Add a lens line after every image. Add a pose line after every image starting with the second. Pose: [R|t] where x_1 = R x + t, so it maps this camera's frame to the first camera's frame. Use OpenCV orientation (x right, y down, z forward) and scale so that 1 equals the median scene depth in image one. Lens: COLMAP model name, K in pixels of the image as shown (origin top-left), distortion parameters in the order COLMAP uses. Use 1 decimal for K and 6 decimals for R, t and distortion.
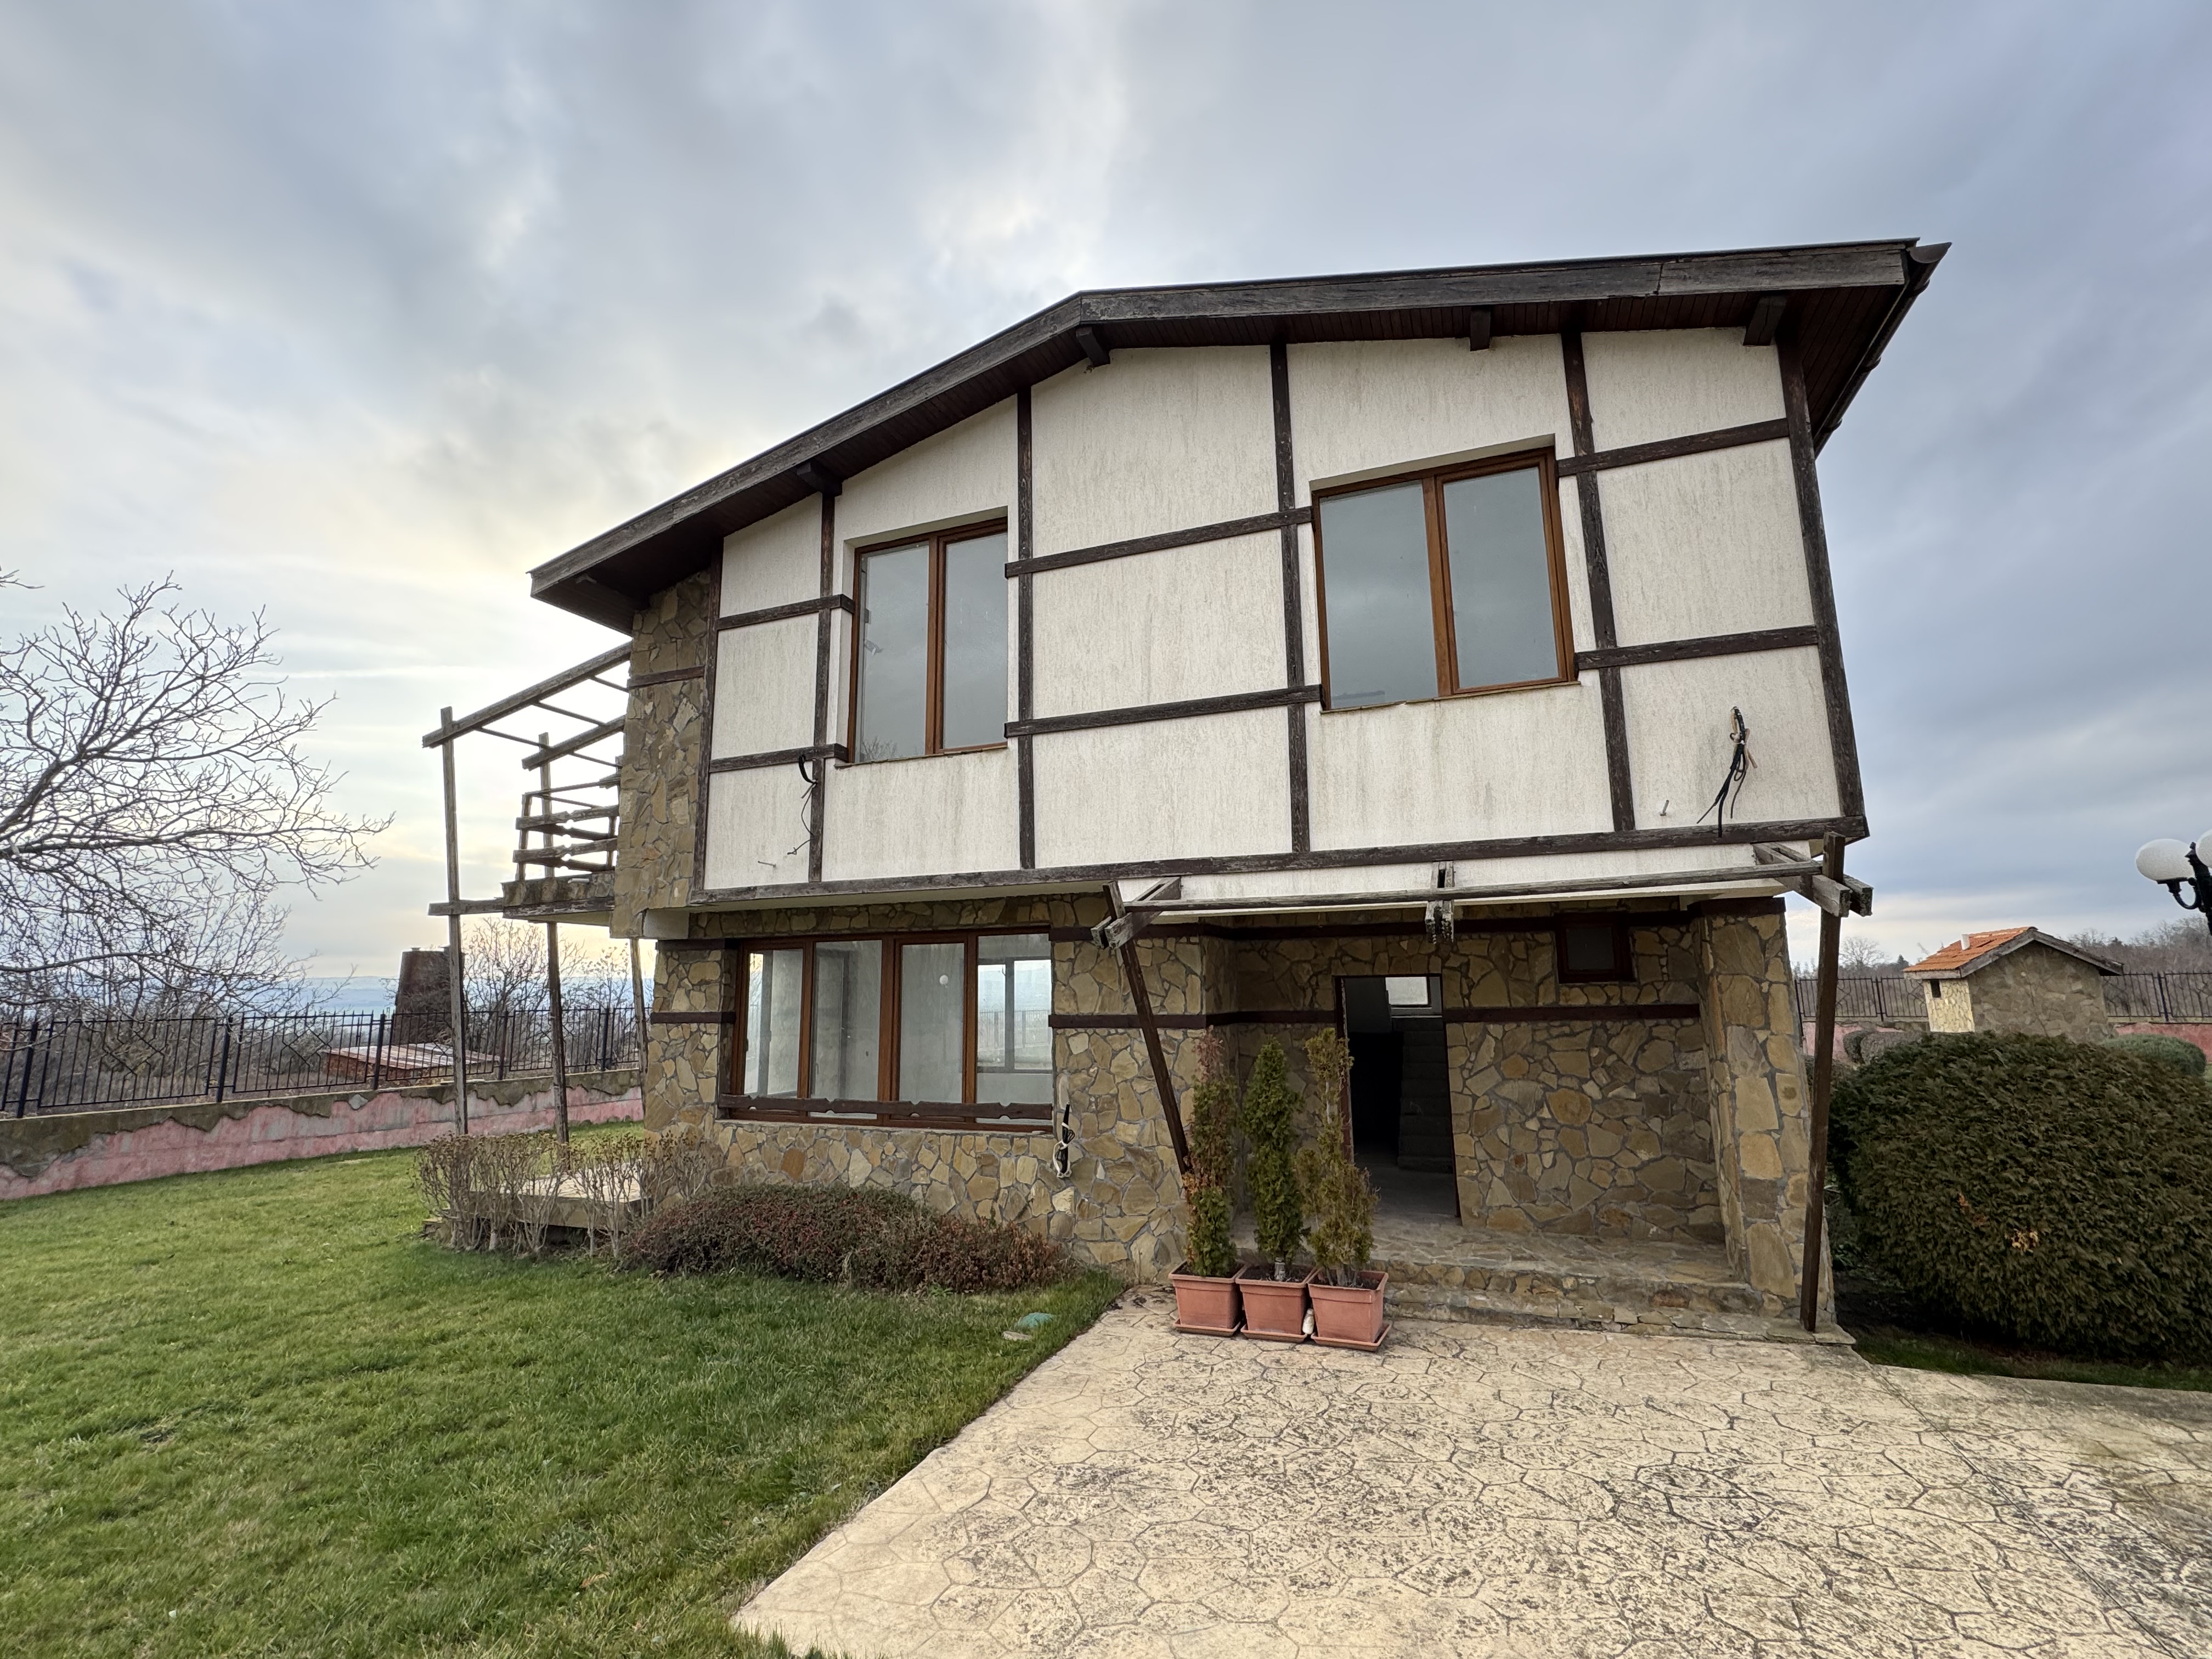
lens RADIAL K [[976.4, 0, 1115.8], [0, 976.4, 832.8], [0, 0, 1]] dist [-0.002568, 0.000193]
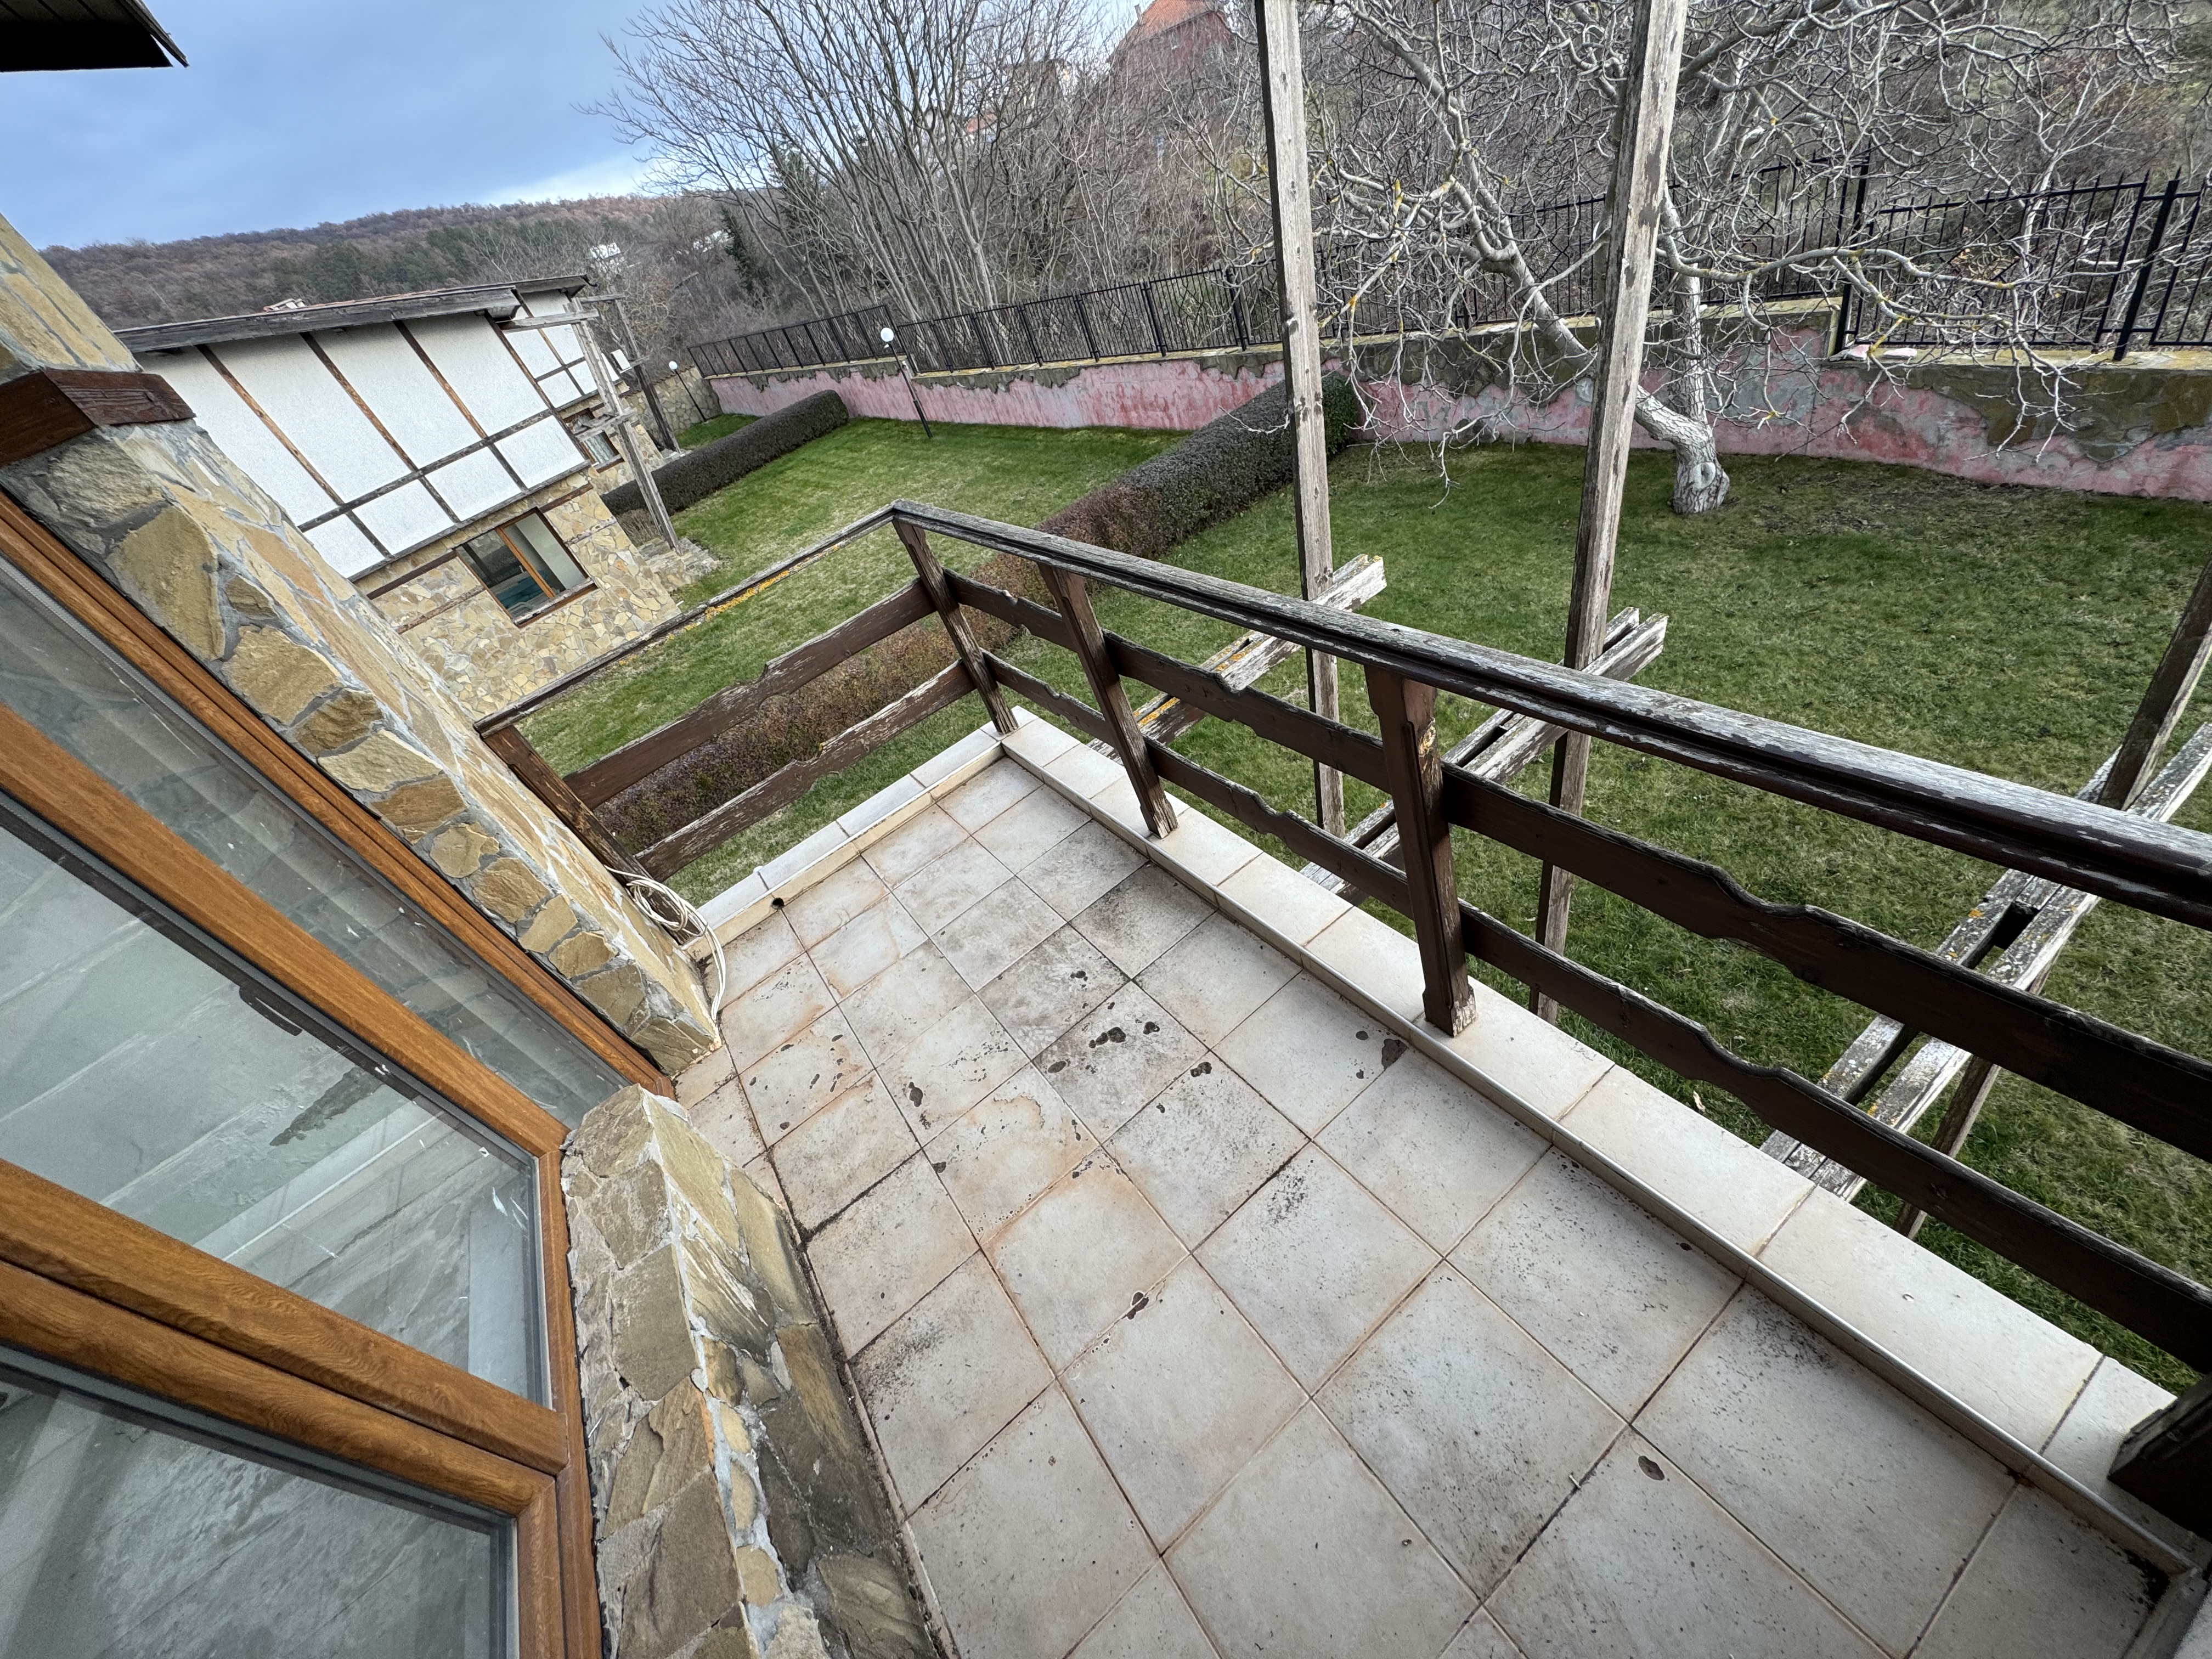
lens RADIAL K [[873.6, 0, 1108.0], [0, 873.6, 828.2], [0, 0, 1]] dist [-0.002482, 0.000113]
pose [[-0.523877, 0.679939, -0.513065, -0.546131], [0.464955, 0.732950, 0.496589, -0.095537], [0.713701, 0.021599, -0.700117, 1.609269]]
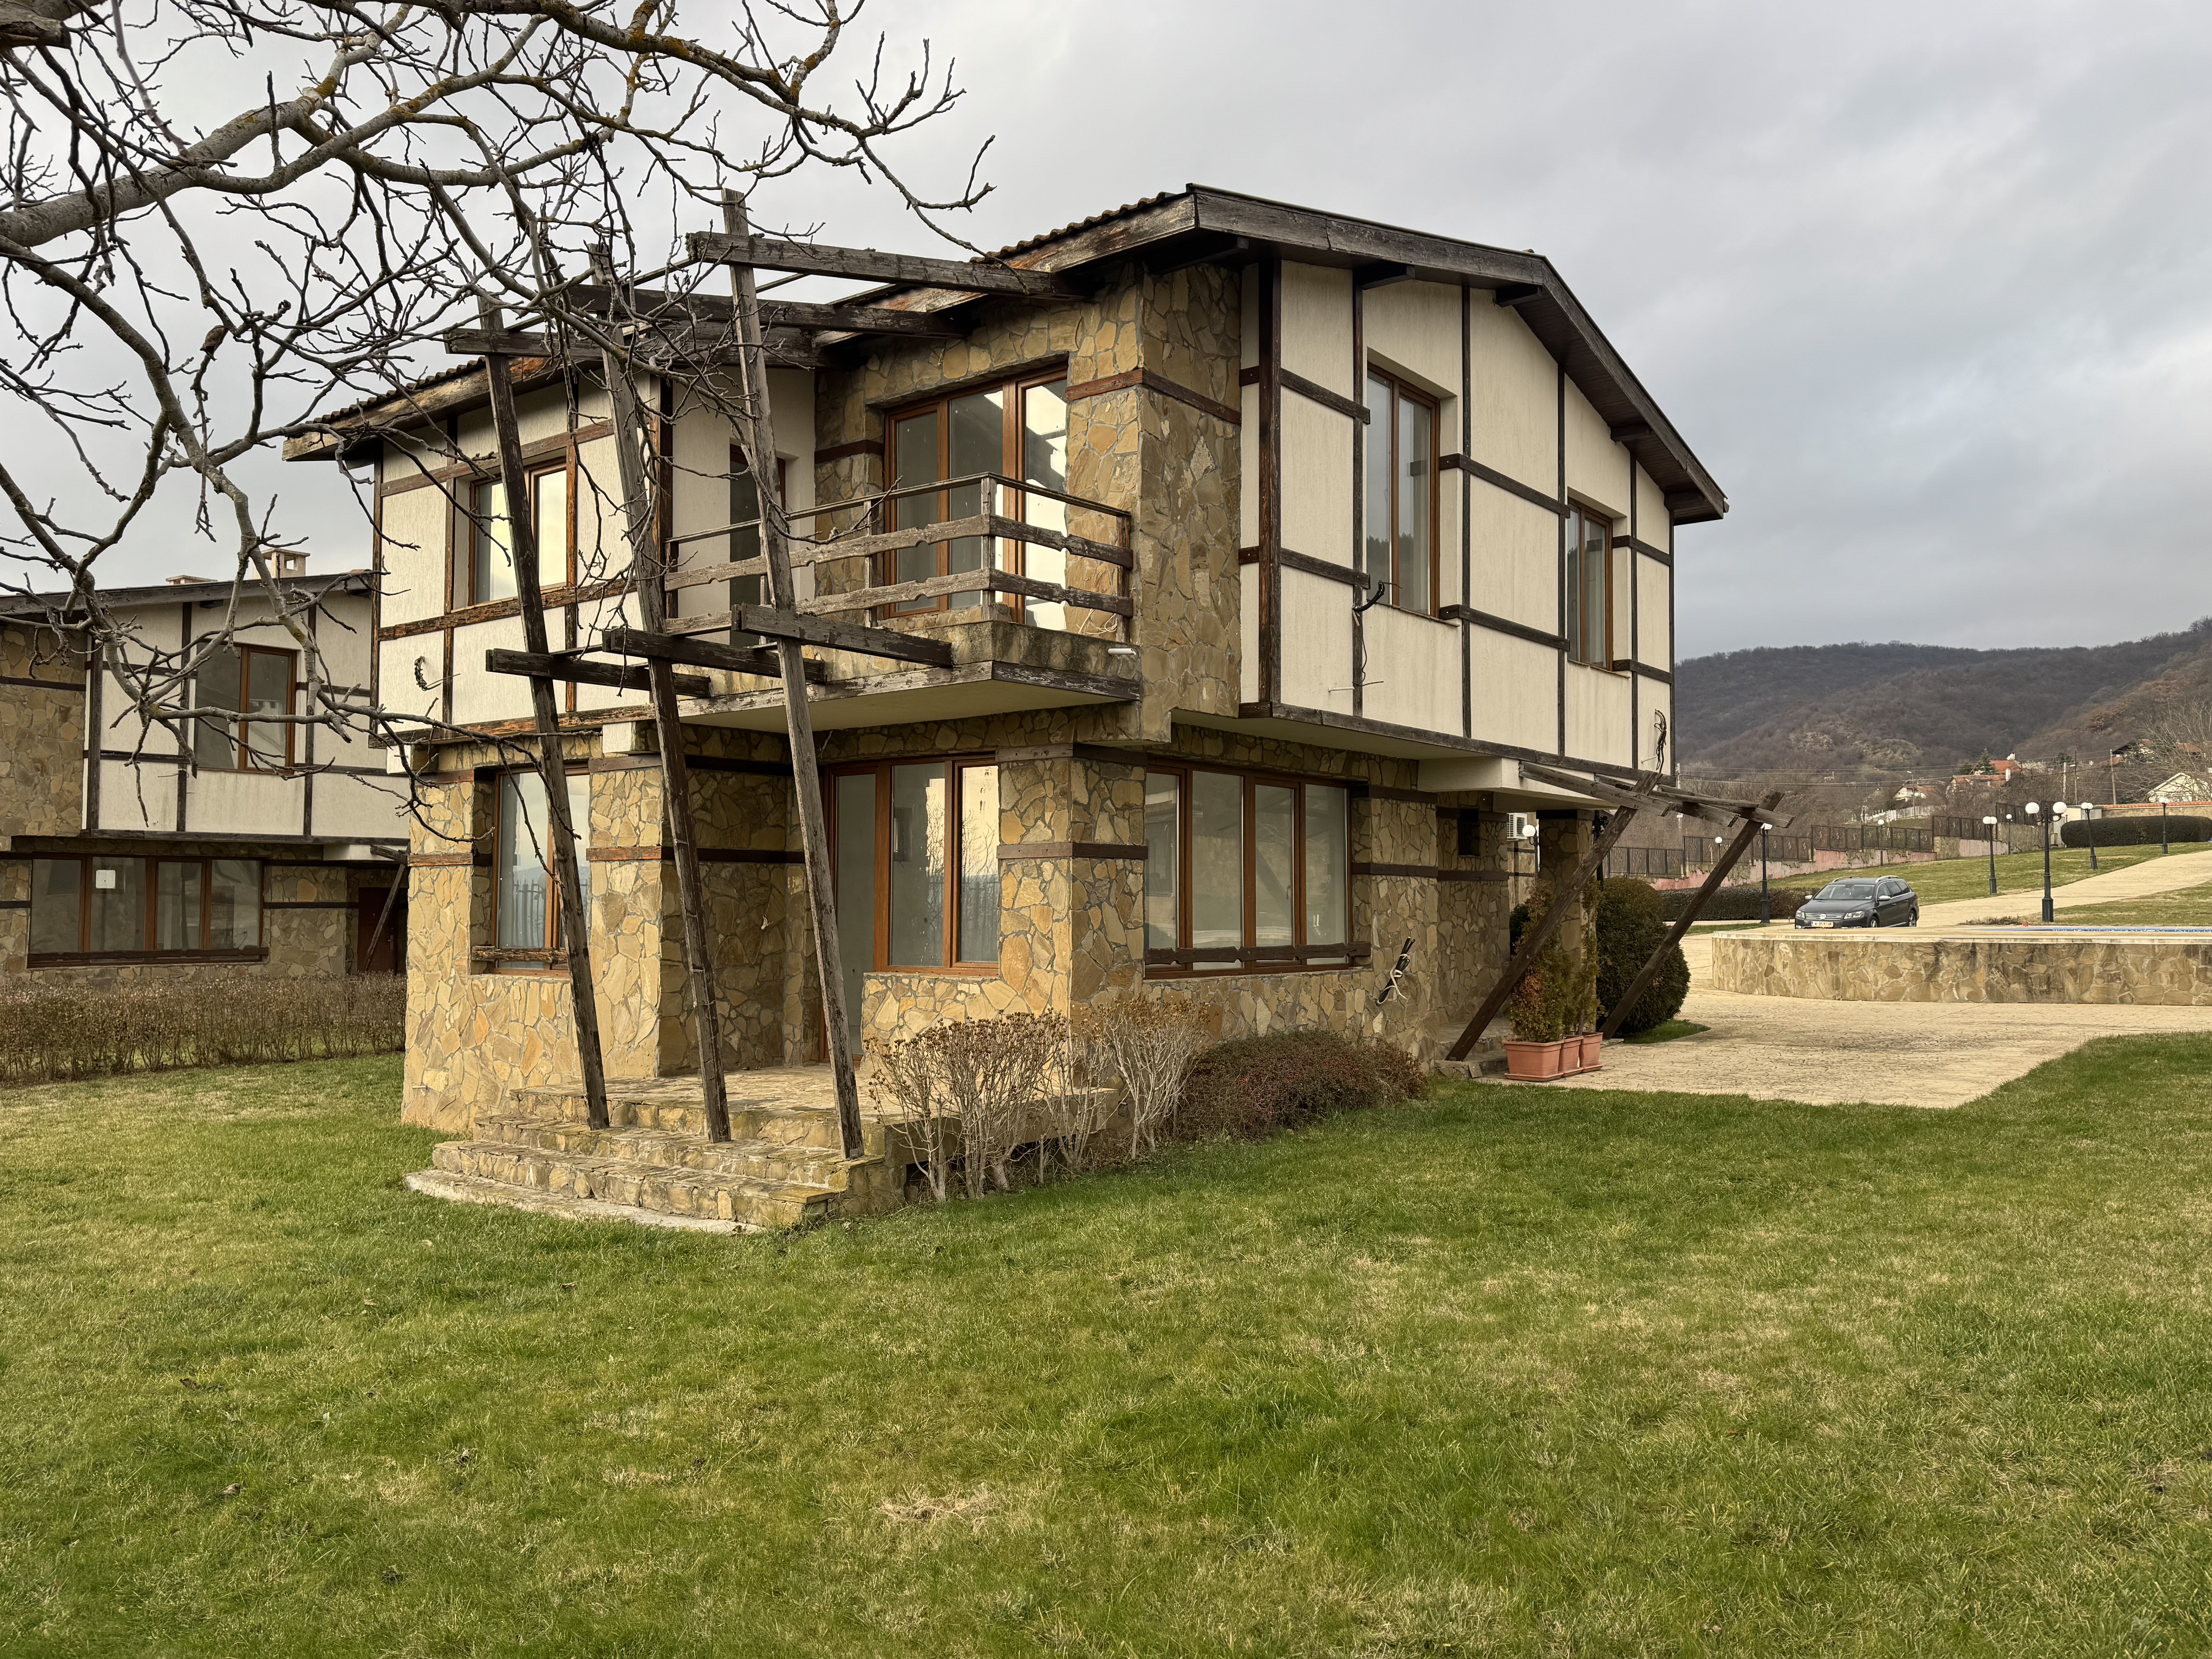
lens RADIAL K [[1679.7, 0, 1116.0], [0, 1679.7, 828.5], [0, 0, 1]] dist [0.064054, -0.005088]
pose [[0.281335, 0.055793, 0.957986, -2.035245], [-0.170971, 0.985250, -0.007171, 0.219547], [-0.944256, -0.161770, 0.286724, 0.762984]]
